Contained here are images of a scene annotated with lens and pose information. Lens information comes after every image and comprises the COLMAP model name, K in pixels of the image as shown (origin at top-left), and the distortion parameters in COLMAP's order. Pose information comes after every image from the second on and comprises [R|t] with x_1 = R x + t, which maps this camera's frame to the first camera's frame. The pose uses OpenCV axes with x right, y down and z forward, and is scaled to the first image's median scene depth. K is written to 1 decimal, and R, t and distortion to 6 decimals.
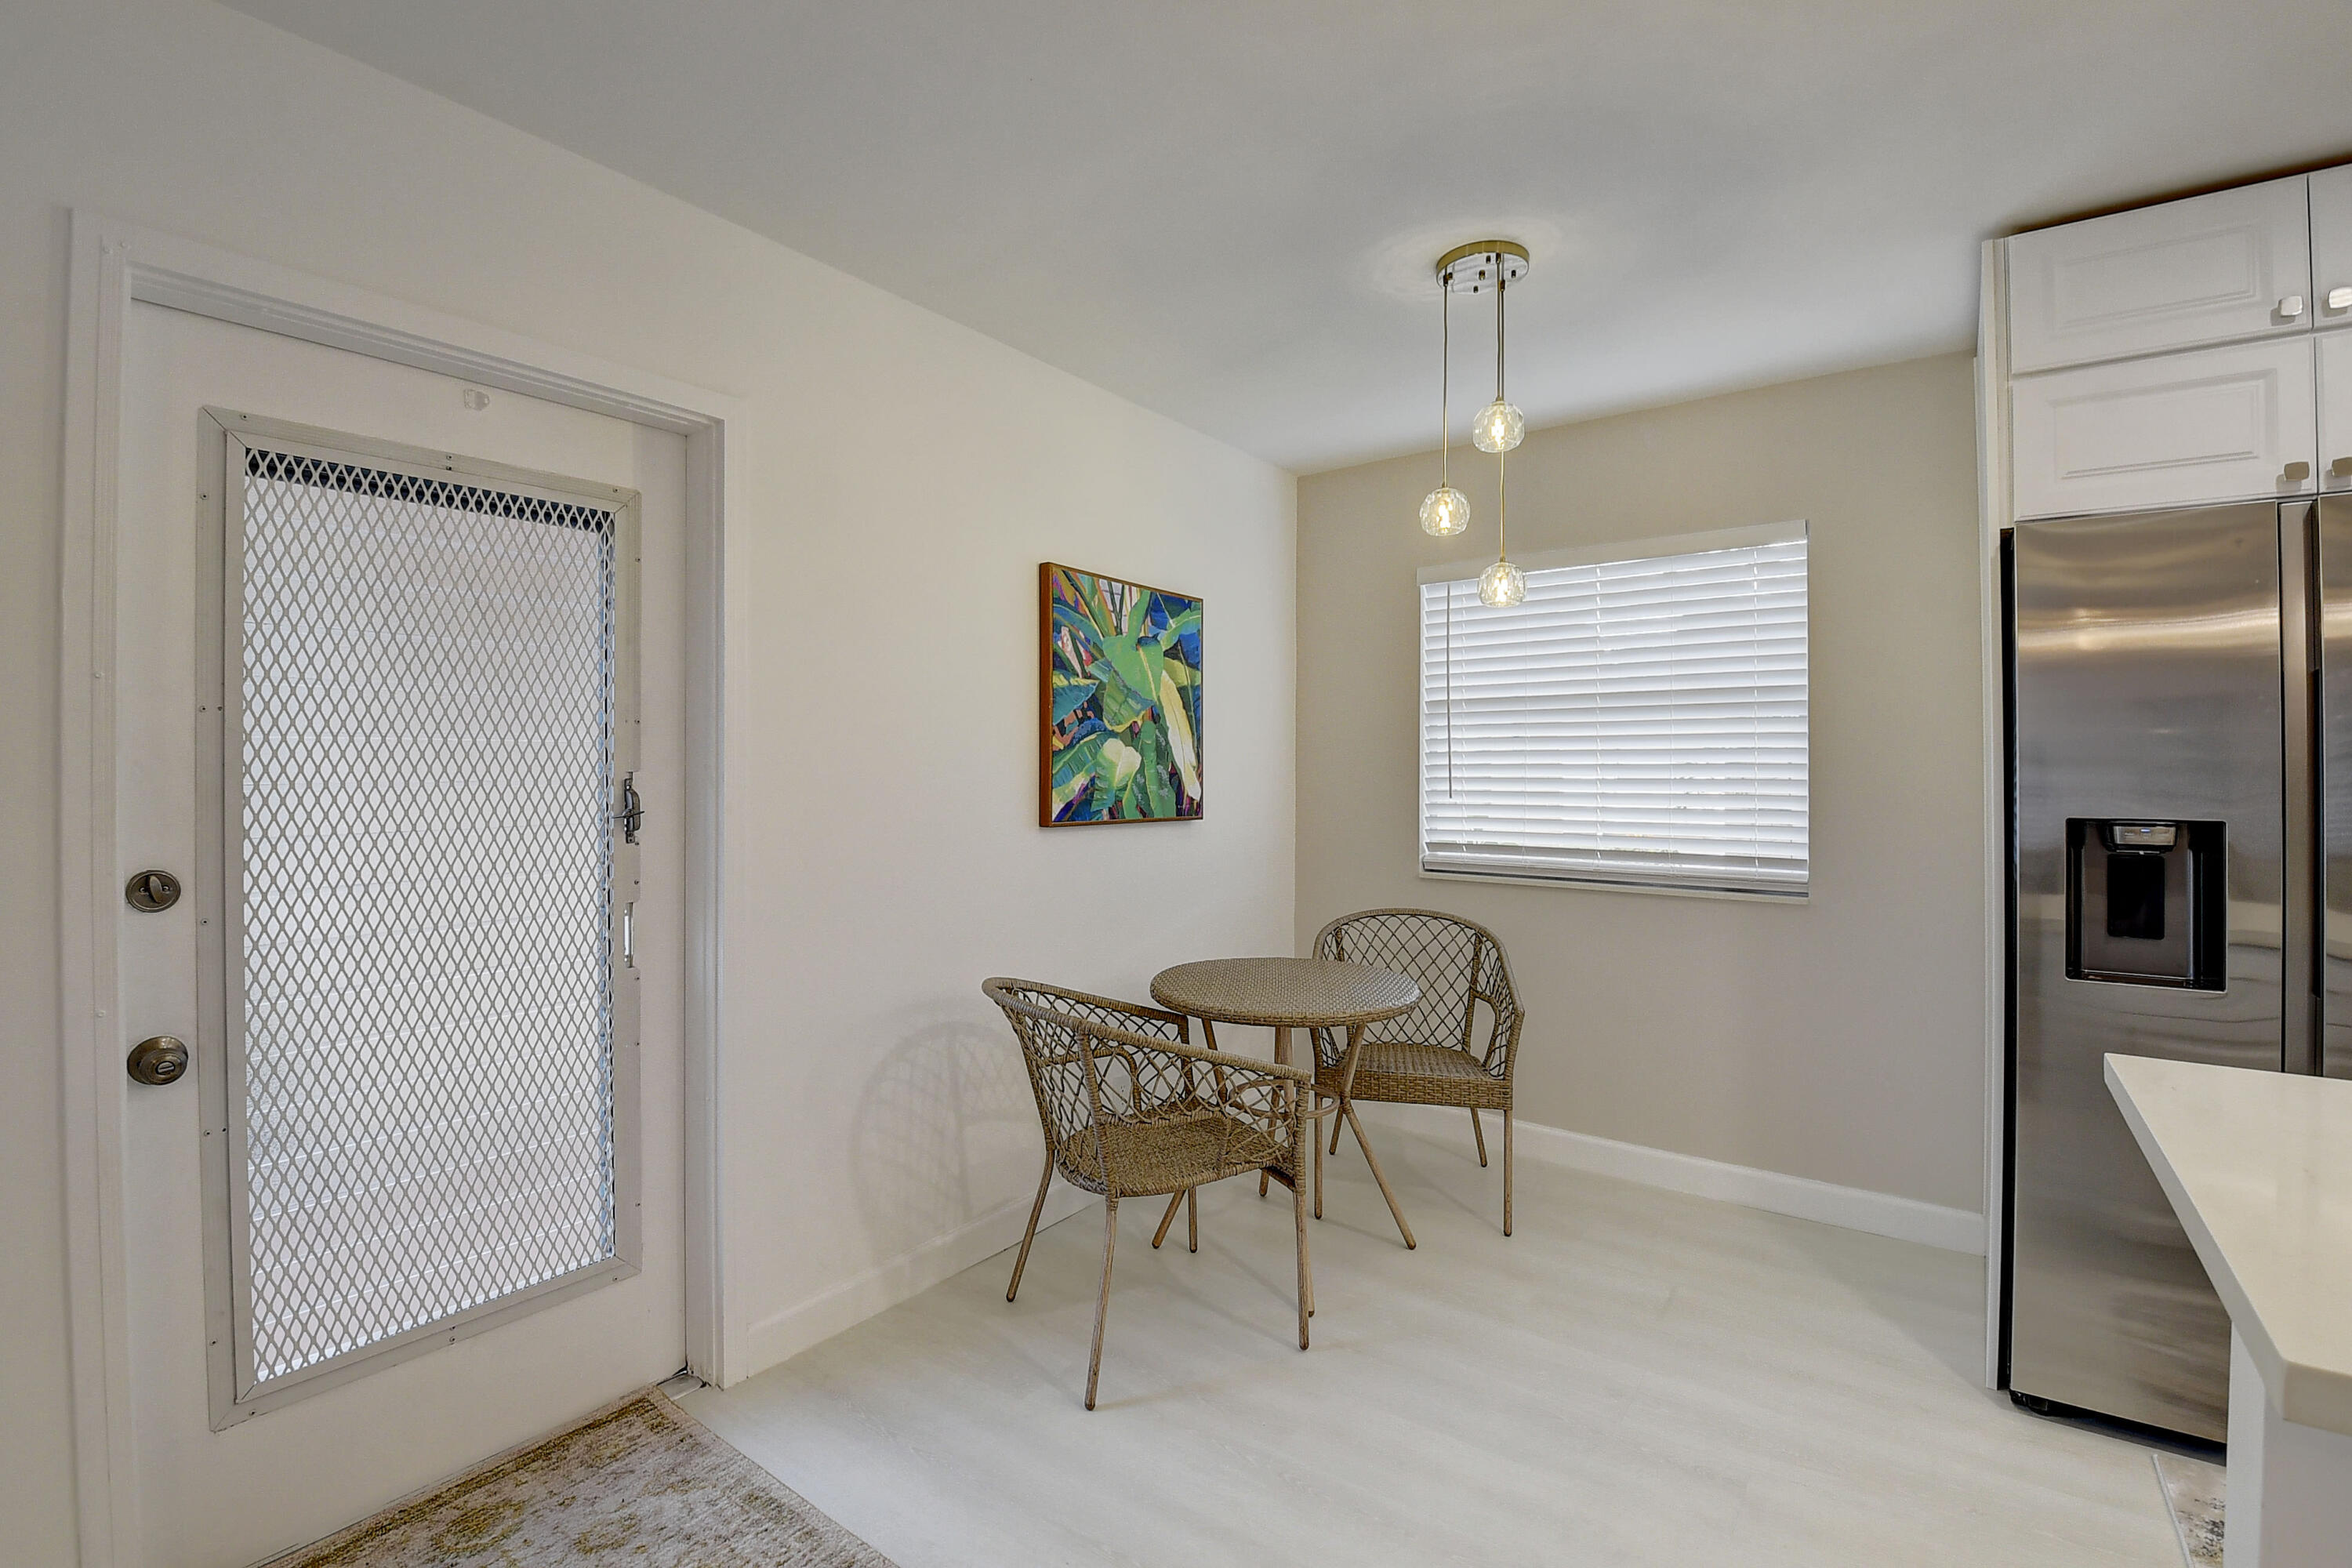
lens RADIAL K [[1030.4, 0, 1167.9], [0, 1030.4, 760.2], [0, 0, 1]] dist [0.015437, -0.029368]
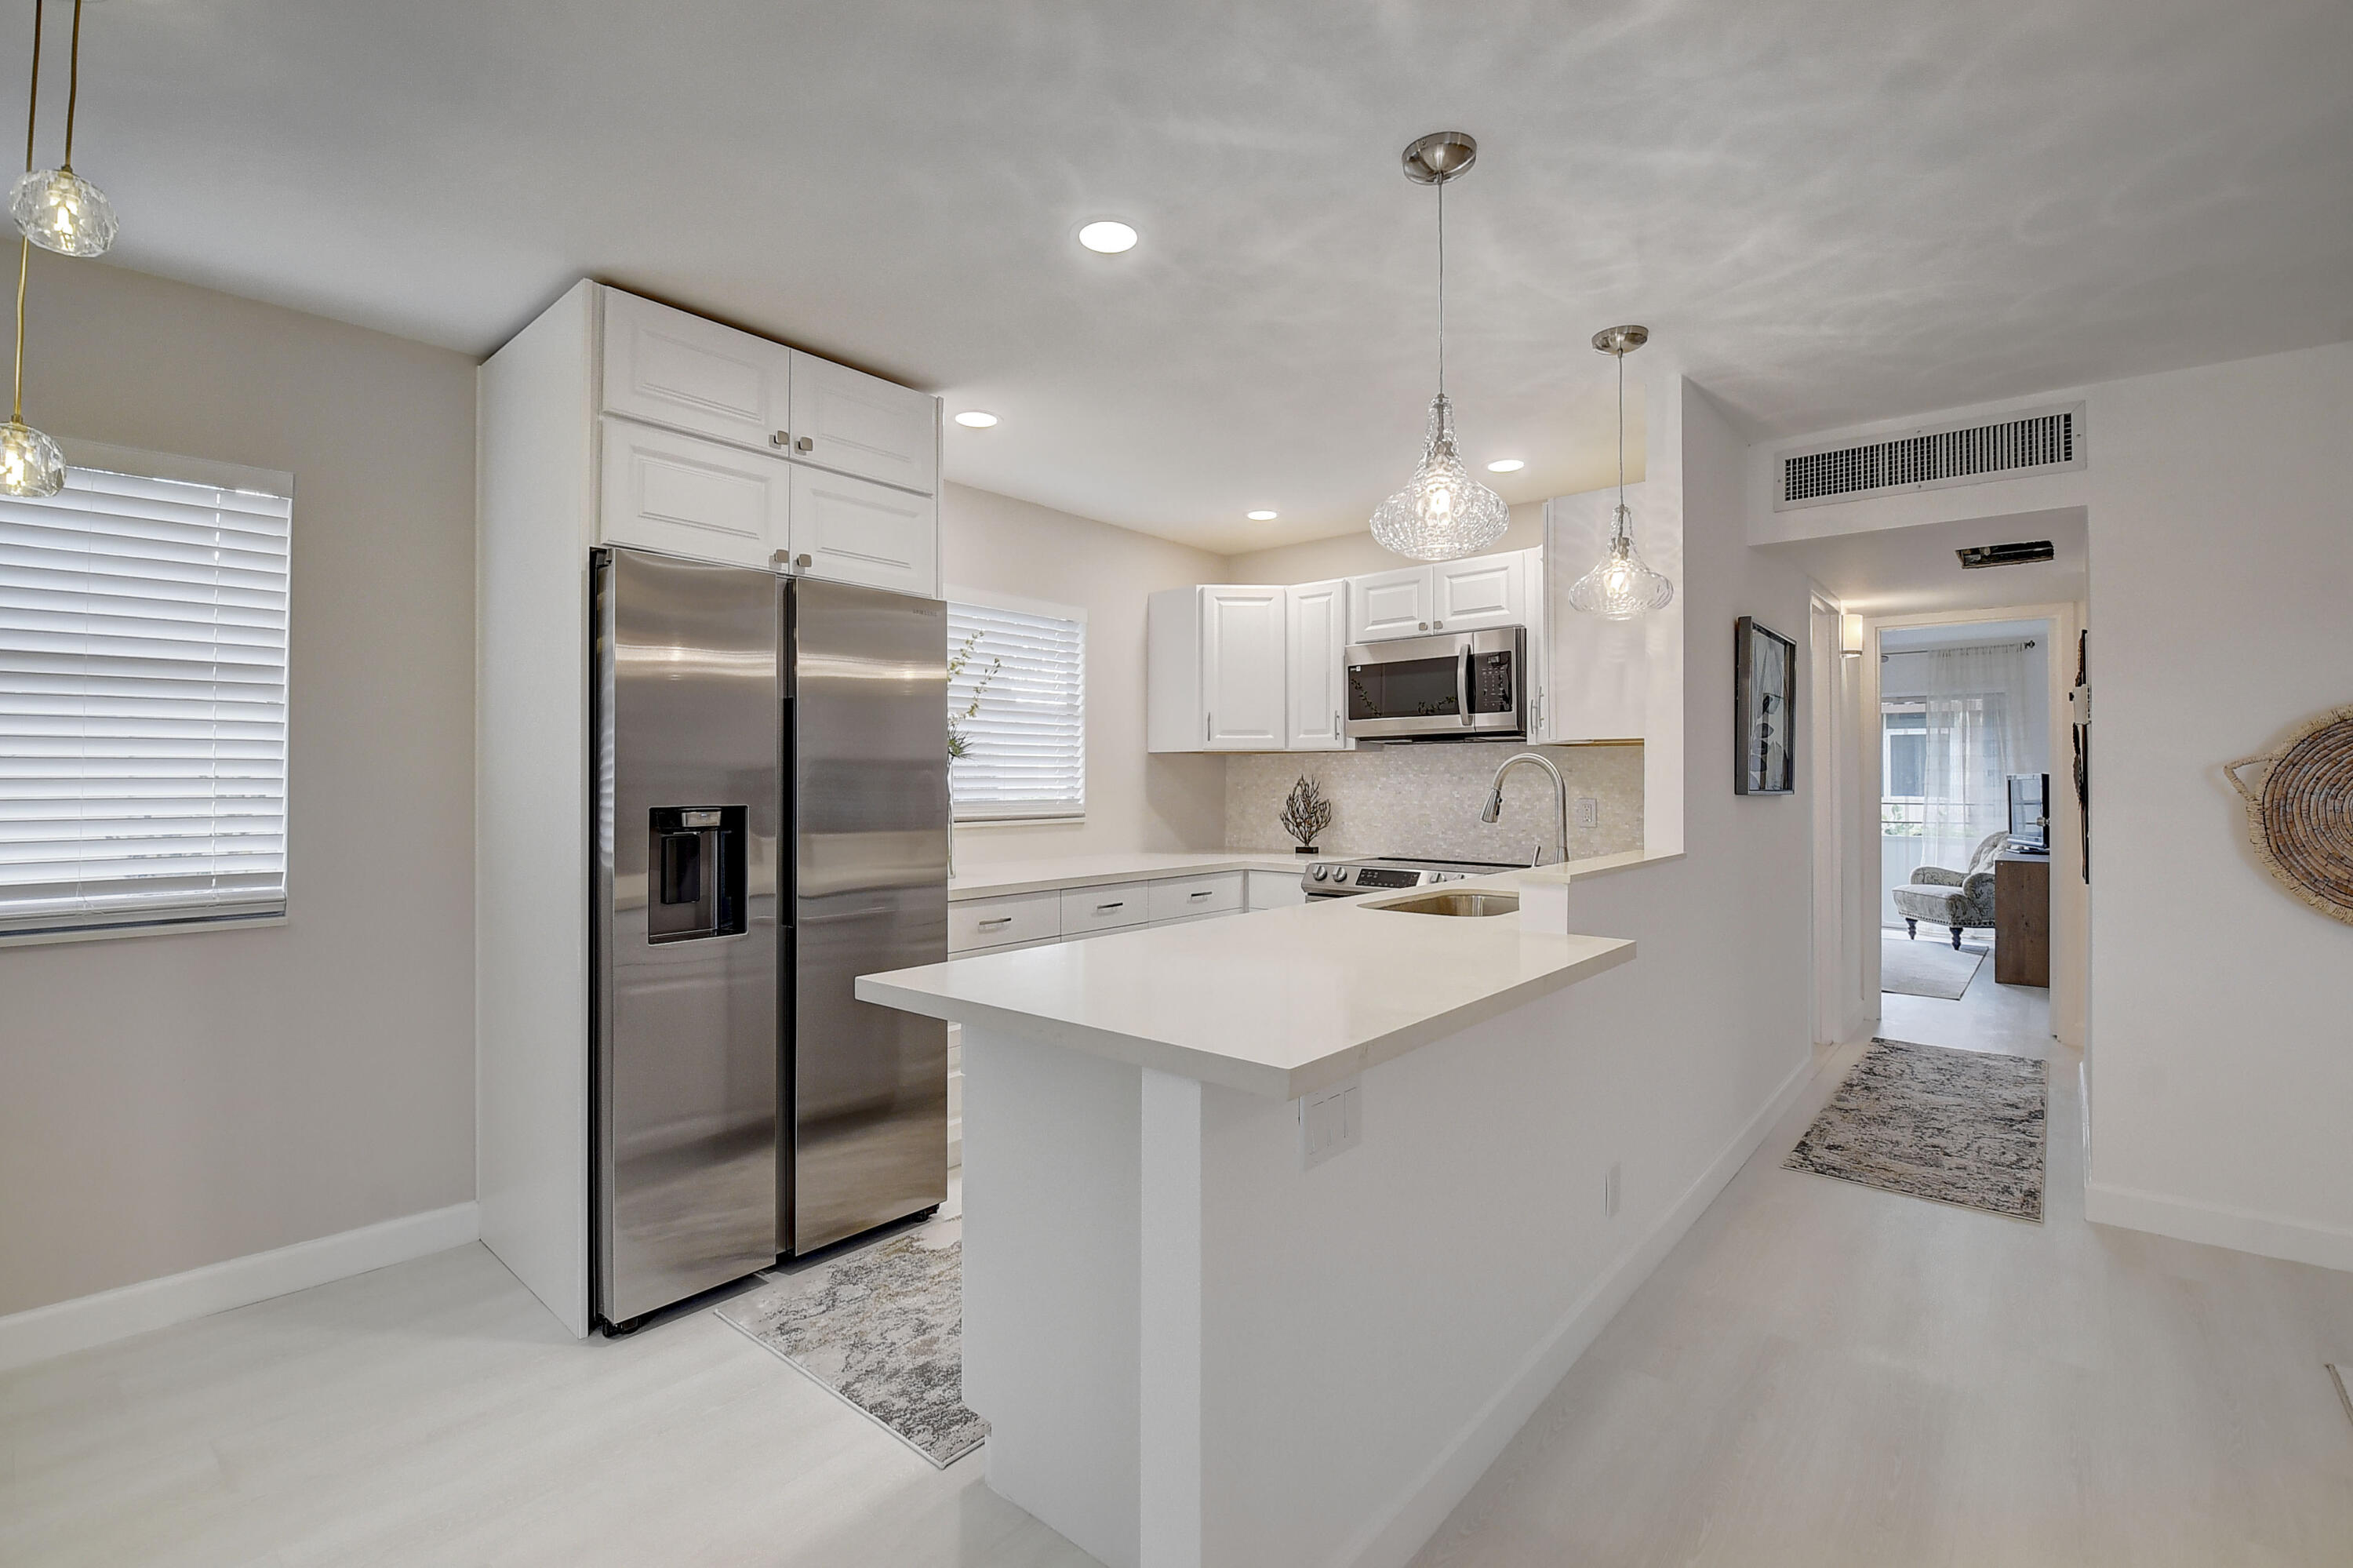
lens RADIAL K [[1030.8, 0, 1168.4], [0, 1030.8, 760.2], [0, 0, 1]] dist [0.015437, -0.029368]
pose [[0.065830, 0.011579, 0.997764, -0.177239], [-0.011509, 0.999875, -0.010844, 0.005101], [-0.997764, -0.010770, 0.065955, 0.220779]]
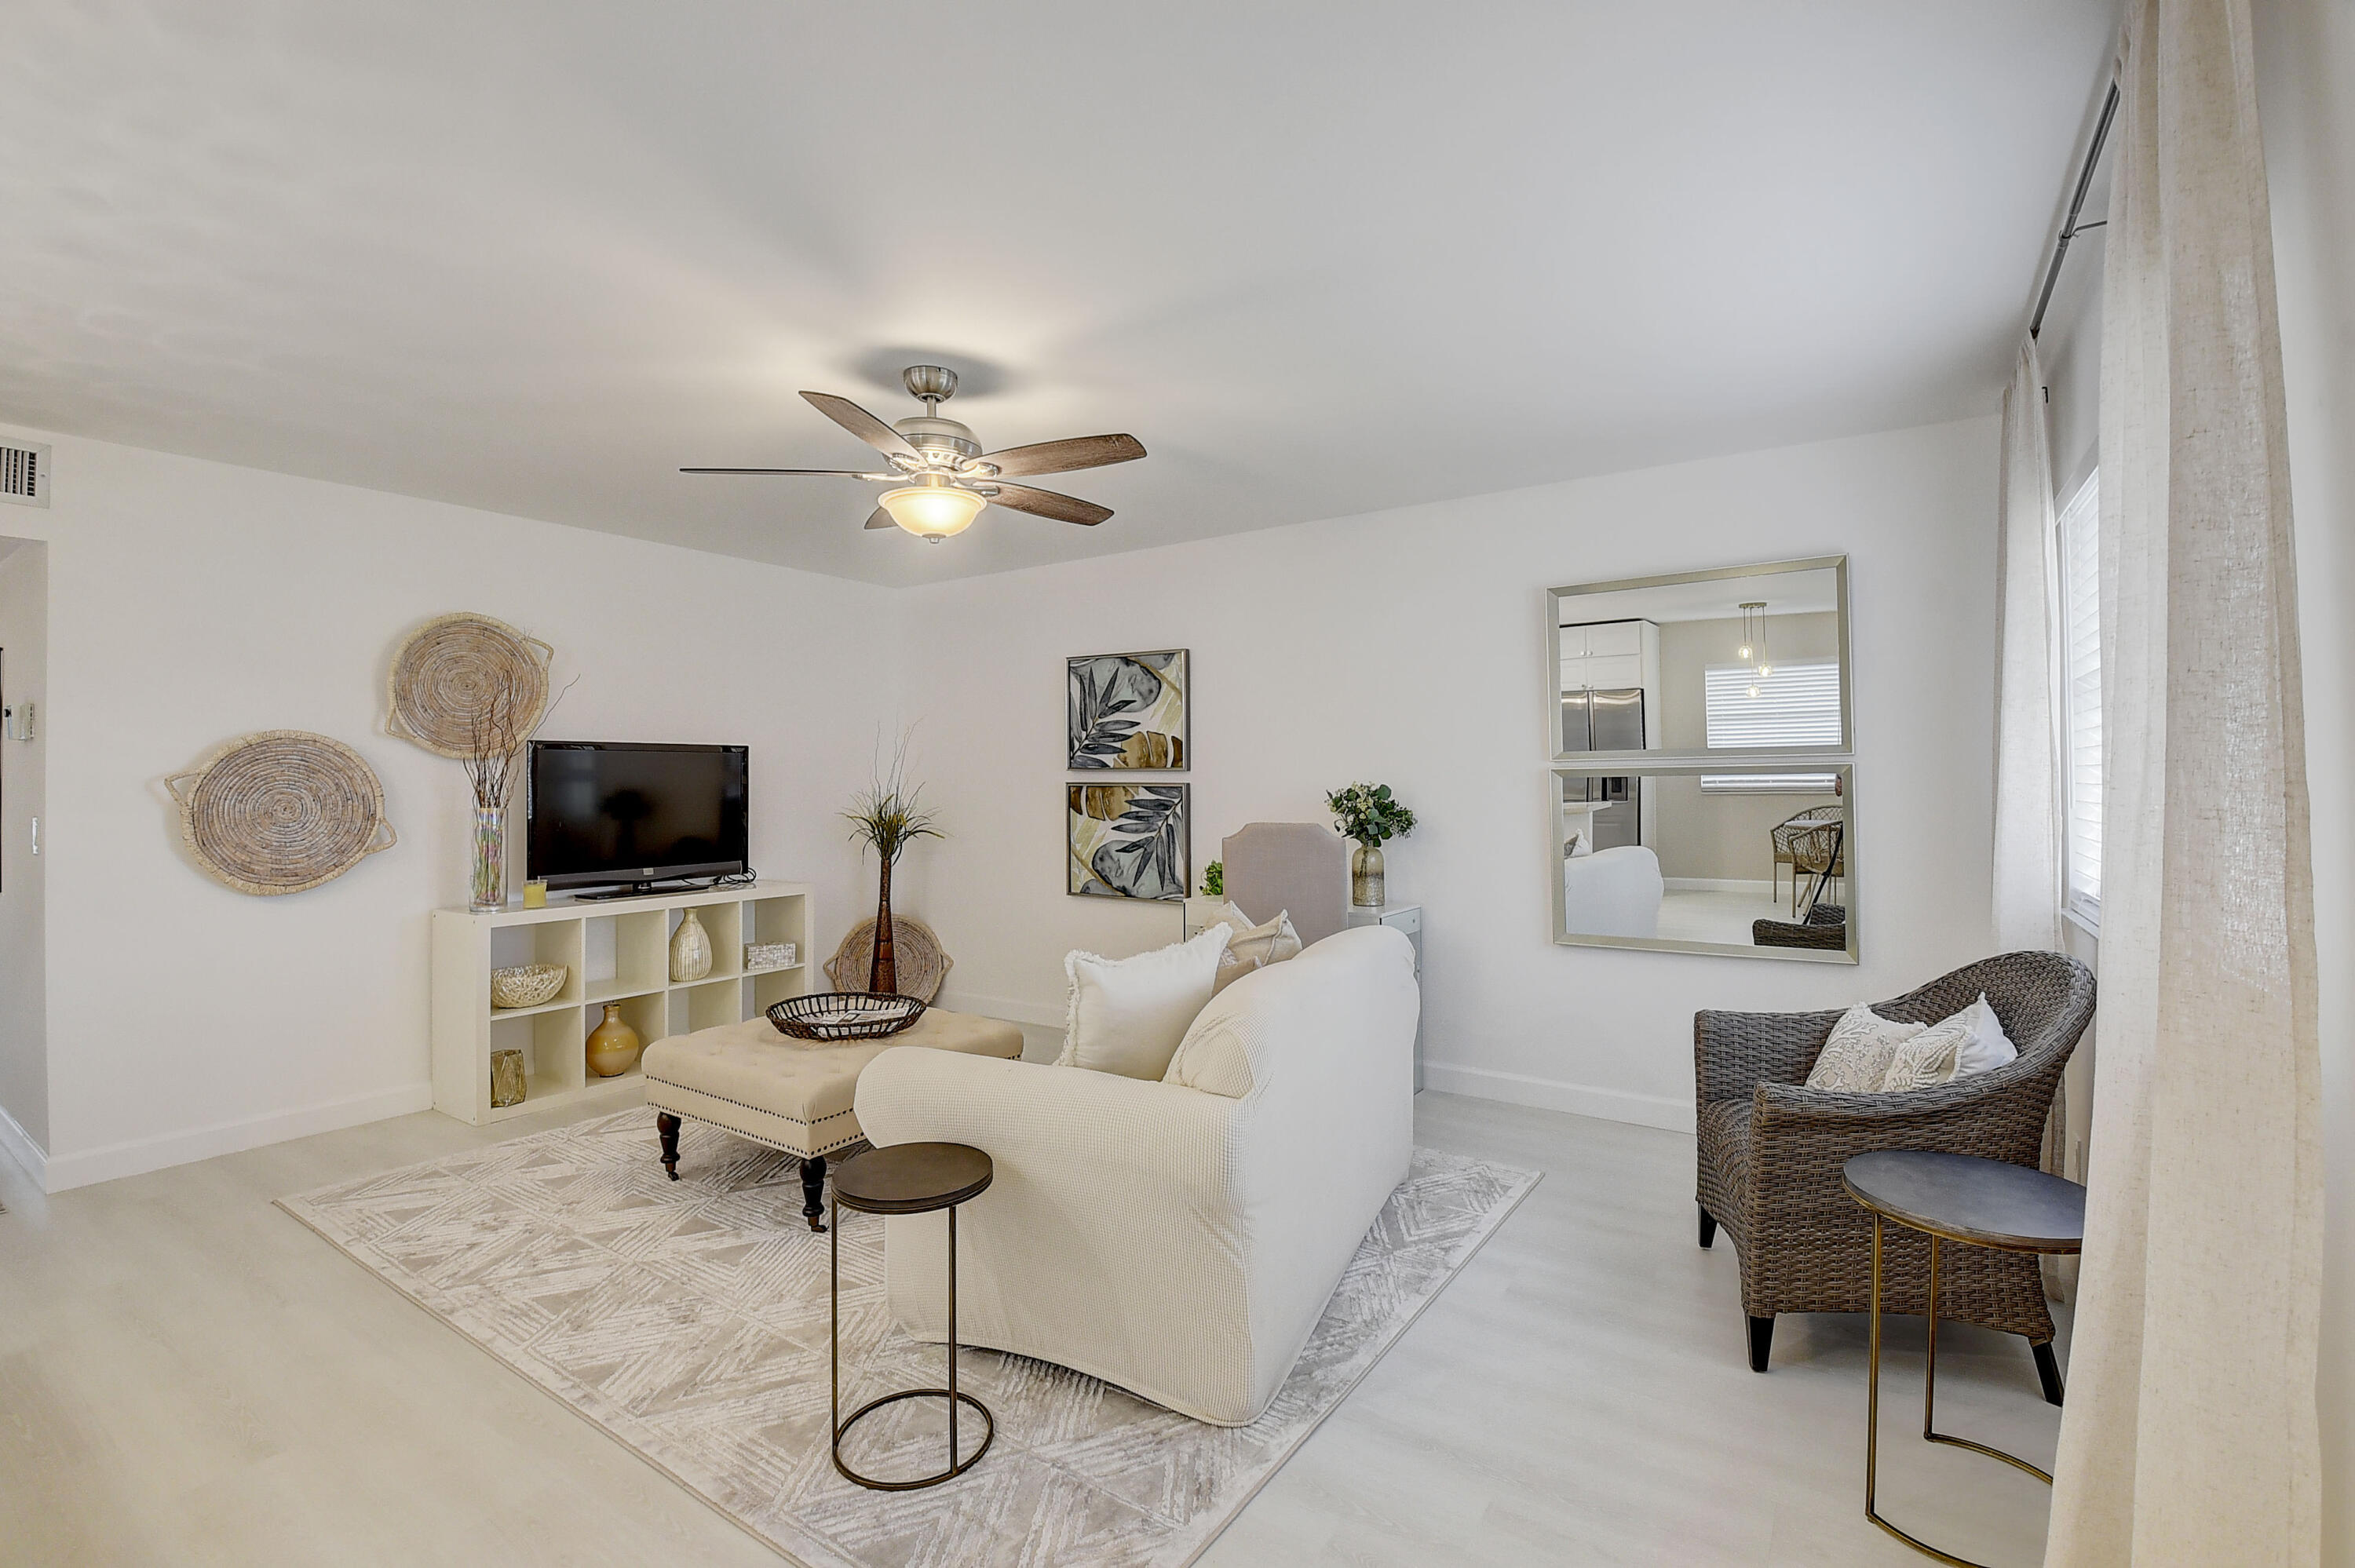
lens RADIAL K [[1031.5, 0, 1169.4], [0, 1031.5, 760.2], [0, 0, 1]] dist [0.015437, -0.029368]
pose [[-0.997915, 0.007142, -0.064145, -0.256774], [0.008742, 0.999657, -0.024700, 0.006767], [0.063947, -0.025209, -0.997635, 0.536855]]
